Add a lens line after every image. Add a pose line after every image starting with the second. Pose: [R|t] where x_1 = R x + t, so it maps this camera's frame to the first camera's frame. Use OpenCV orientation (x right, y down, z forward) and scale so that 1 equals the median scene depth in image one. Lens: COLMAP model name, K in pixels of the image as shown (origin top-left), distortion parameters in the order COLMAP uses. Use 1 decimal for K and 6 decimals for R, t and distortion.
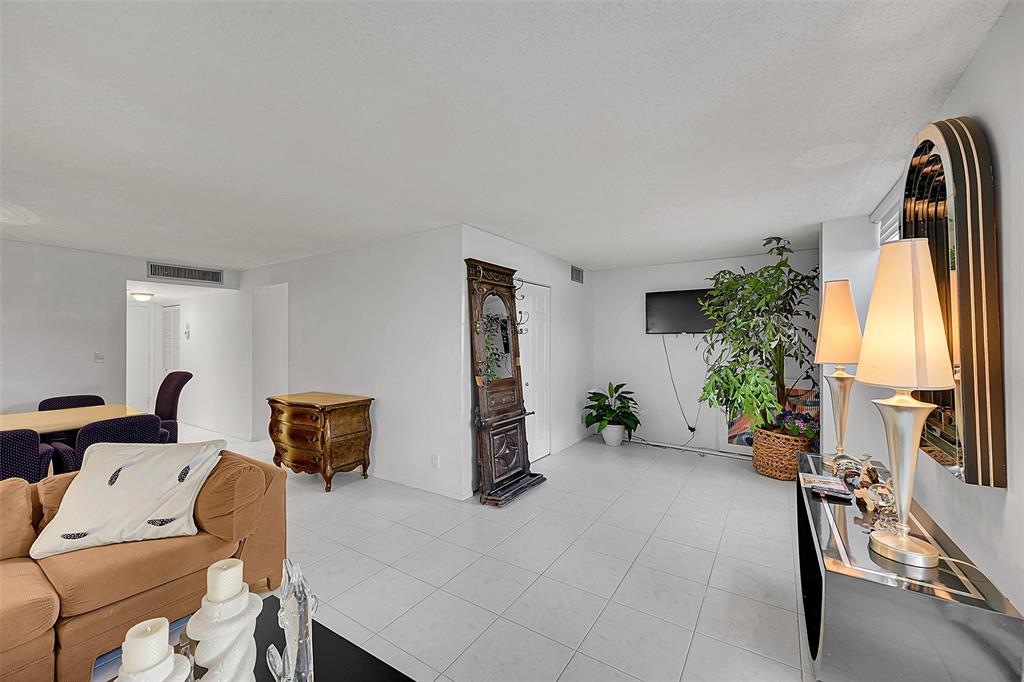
lens RADIAL K [[402.8, 0, 515.4], [0, 402.8, 338.0], [0, 0, 1]] dist [-0.000398, 0.000232]
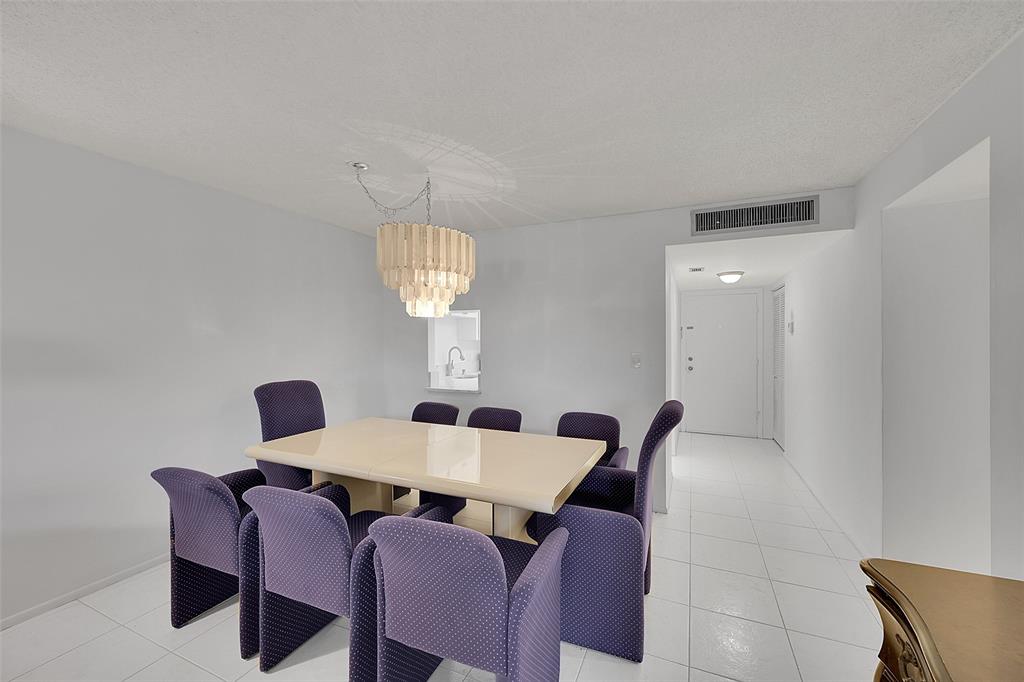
lens RADIAL K [[402.8, 0, 515.4], [0, 402.8, 338.0], [0, 0, 1]] dist [-0.000398, 0.000232]
pose [[0.160416, -0.001323, -0.987049, -0.294258], [0.010412, 0.999946, 0.000351, 0.004185], [0.986995, -0.010334, 0.160421, 0.545784]]
